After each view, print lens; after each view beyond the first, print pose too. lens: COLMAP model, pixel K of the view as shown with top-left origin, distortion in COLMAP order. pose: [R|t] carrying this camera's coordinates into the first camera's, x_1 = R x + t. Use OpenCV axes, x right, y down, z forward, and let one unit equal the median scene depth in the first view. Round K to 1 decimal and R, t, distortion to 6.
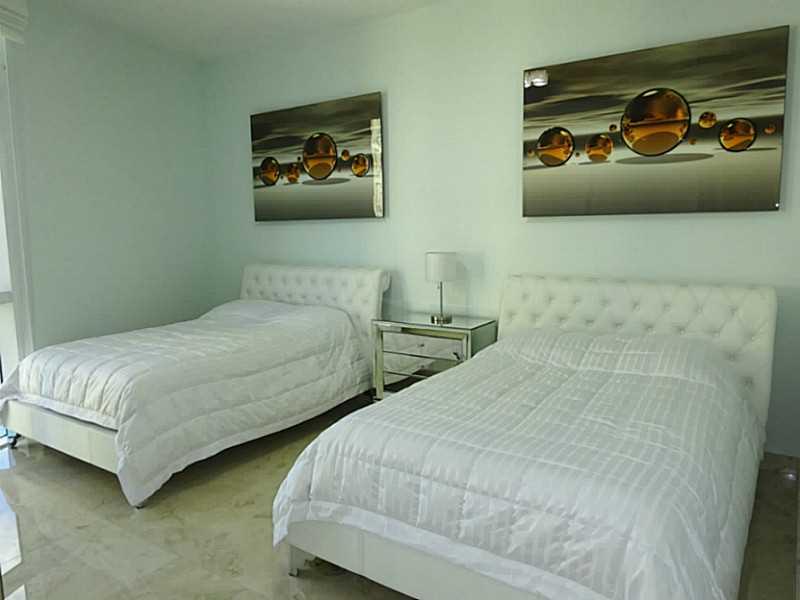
lens RADIAL K [[584.2, 0, 400.0], [0, 584.2, 300.0], [0, 0, 1]] dist [-0.003340, -0.008929]
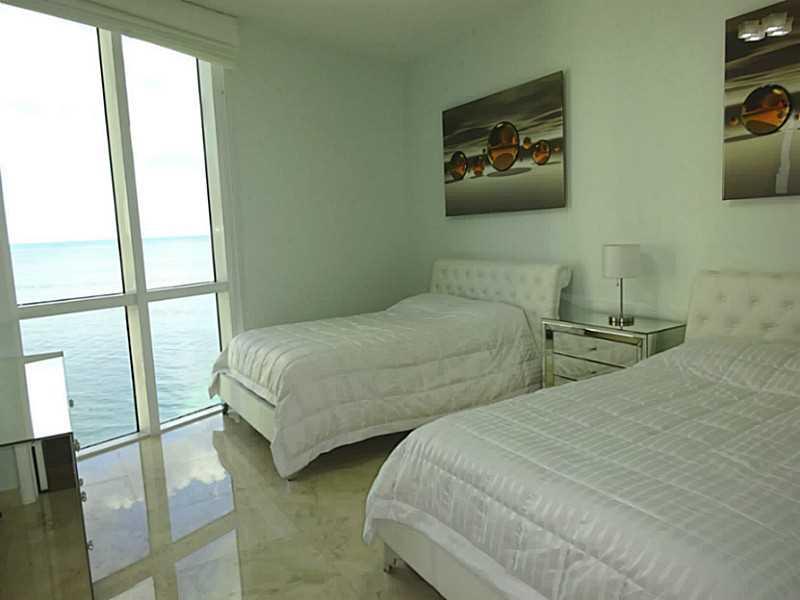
lens RADIAL K [[584.2, 0, 400.0], [0, 584.2, 300.0], [0, 0, 1]] dist [-0.003340, -0.008929]
pose [[0.908103, 0.027084, -0.417871, 0.144275], [-0.024261, 0.999633, 0.012067, -0.000673], [0.418044, -0.000820, 0.908426, 0.066687]]
